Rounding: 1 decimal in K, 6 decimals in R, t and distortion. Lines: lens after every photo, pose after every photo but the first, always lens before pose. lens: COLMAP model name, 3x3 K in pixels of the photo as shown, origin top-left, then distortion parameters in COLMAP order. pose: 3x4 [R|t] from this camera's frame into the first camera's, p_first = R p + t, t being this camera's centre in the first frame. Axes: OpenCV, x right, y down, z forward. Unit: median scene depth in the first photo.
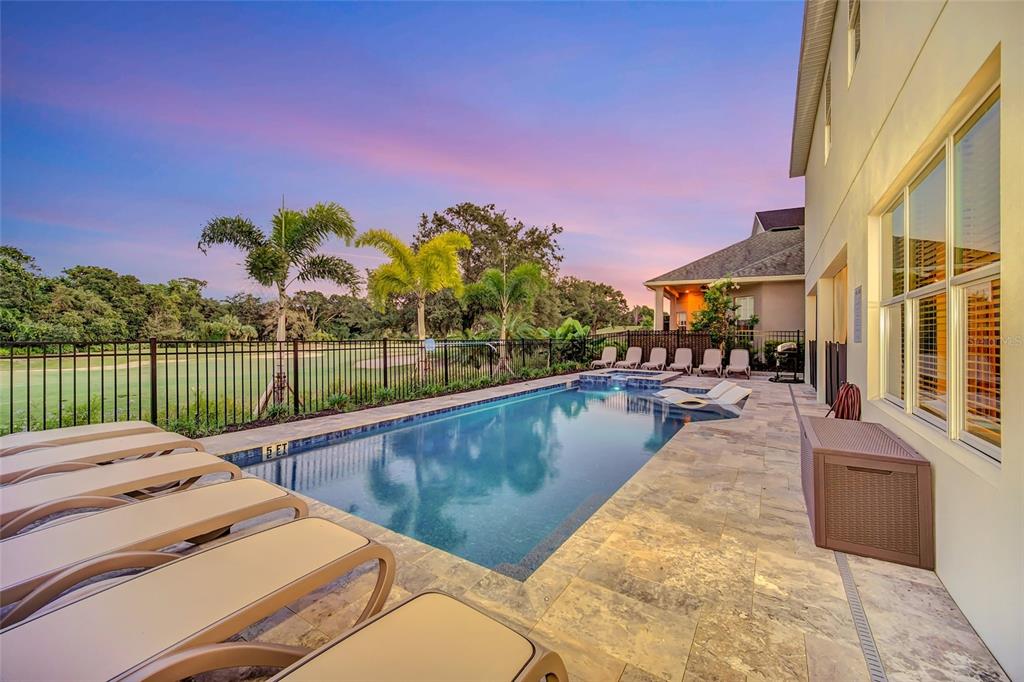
lens RADIAL K [[406.4, 0, 509.5], [0, 406.4, 335.1], [0, 0, 1]] dist [-0.000911, -0.000160]
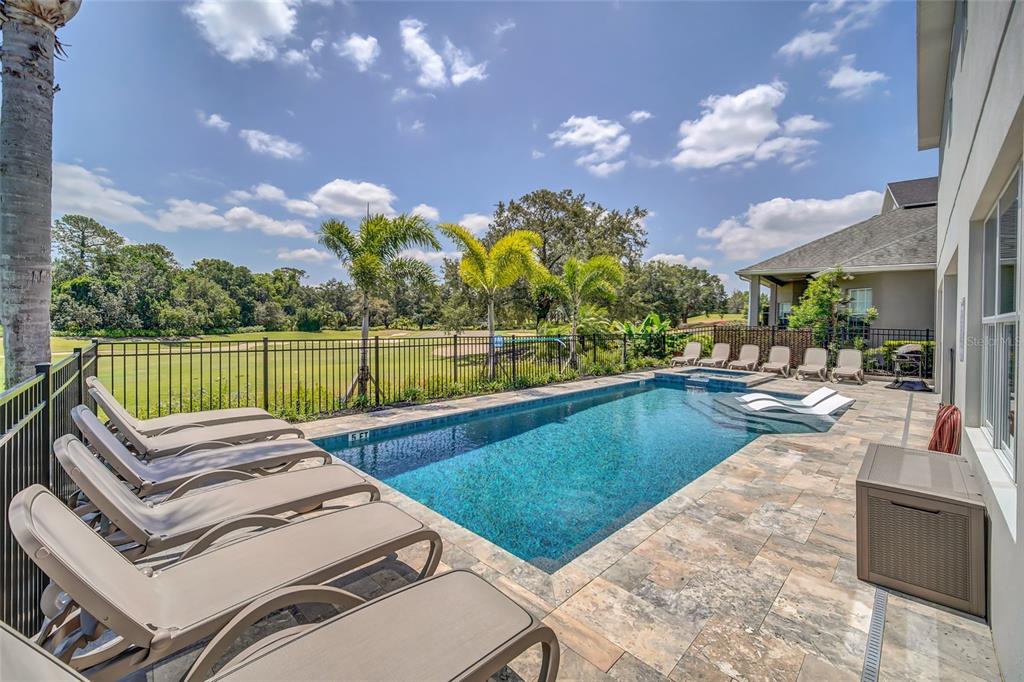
lens RADIAL K [[423.0, 0, 508.8], [0, 423.0, 324.3], [0, 0, 1]] dist [0.000647, -0.000031]
pose [[0.982191, 0.015715, -0.187229, 0.060262], [-0.014744, 0.999870, 0.006573, -0.051969], [0.187308, -0.003696, 0.982294, -0.094789]]
